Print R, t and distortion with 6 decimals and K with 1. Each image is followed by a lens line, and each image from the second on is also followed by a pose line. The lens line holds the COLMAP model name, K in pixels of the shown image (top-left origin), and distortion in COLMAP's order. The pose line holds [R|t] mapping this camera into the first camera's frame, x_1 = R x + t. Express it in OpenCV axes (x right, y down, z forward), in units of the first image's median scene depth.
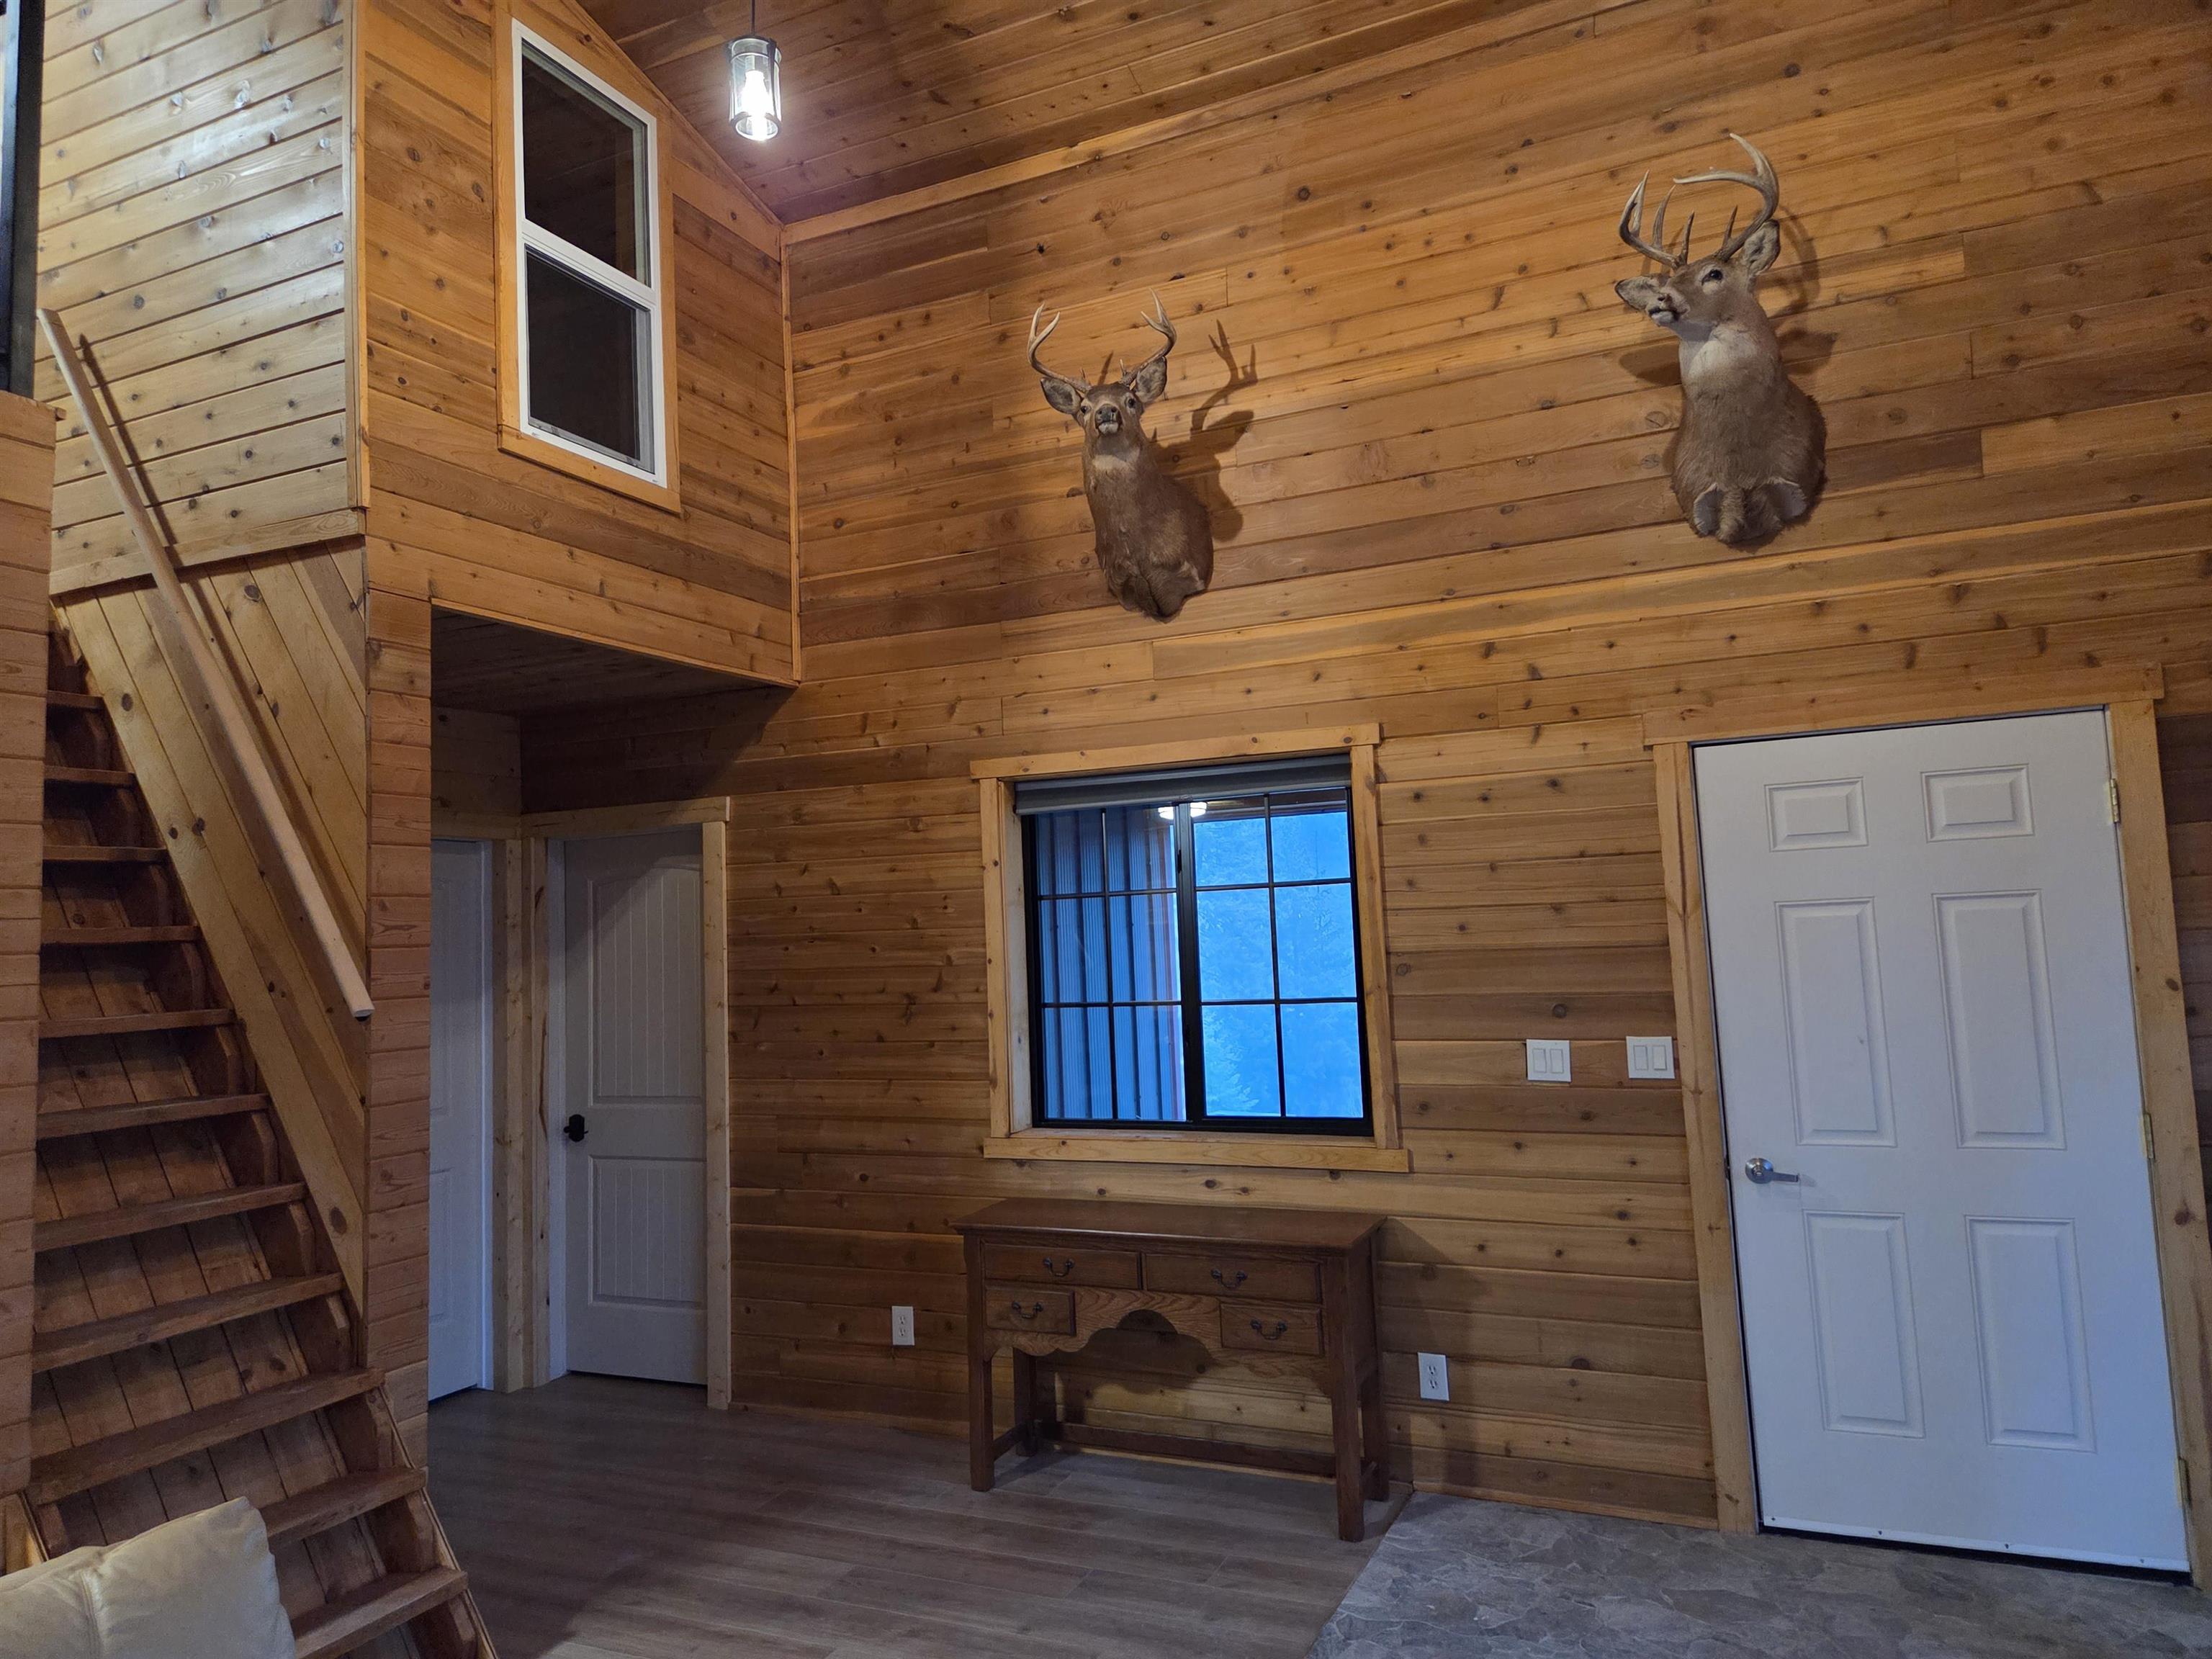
lens RADIAL K [[1475.4, 0, 1091.8], [0, 1475.4, 825.8], [0, 0, 1]] dist [0.071429, -0.057723]
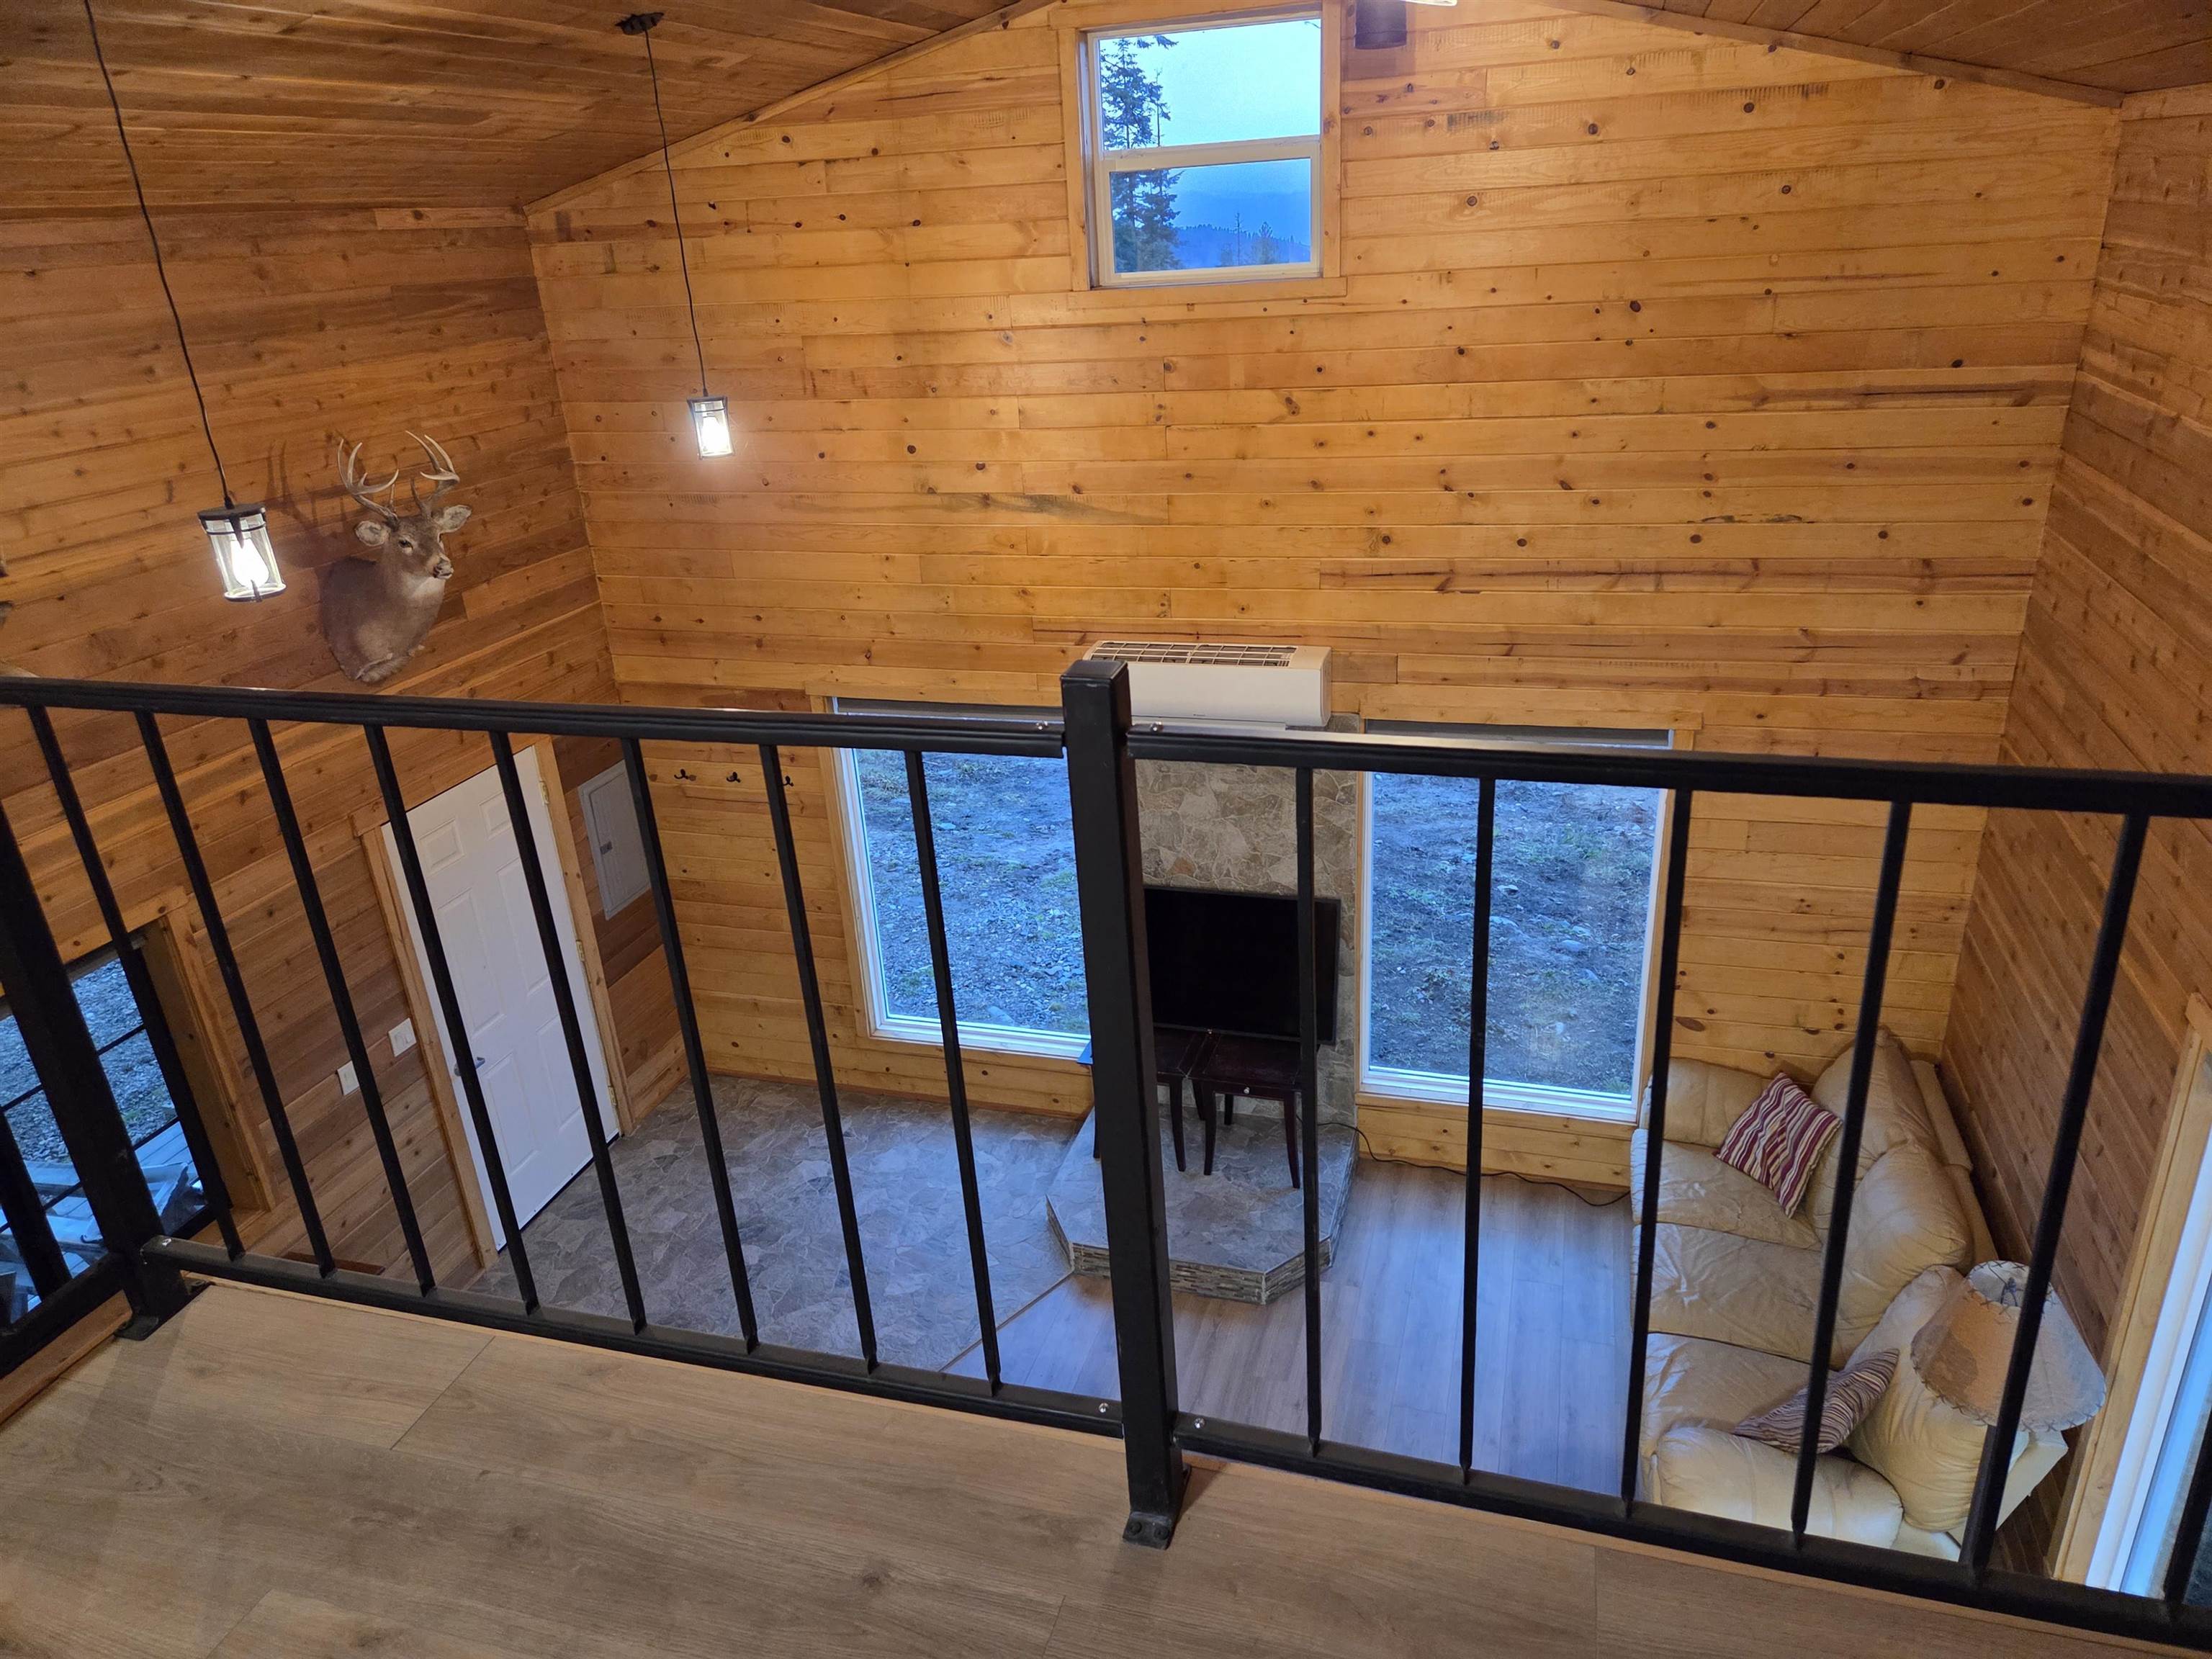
lens RADIAL K [[1475.4, 0, 1112.3], [0, 1475.4, 825.5], [0, 0, 1]] dist [0.071429, -0.057723]
pose [[-0.140041, -0.340508, 0.929754, -0.978105], [-0.012303, 0.939533, 0.342236, -0.529961], [-0.990069, 0.036488, -0.135763, 0.487087]]
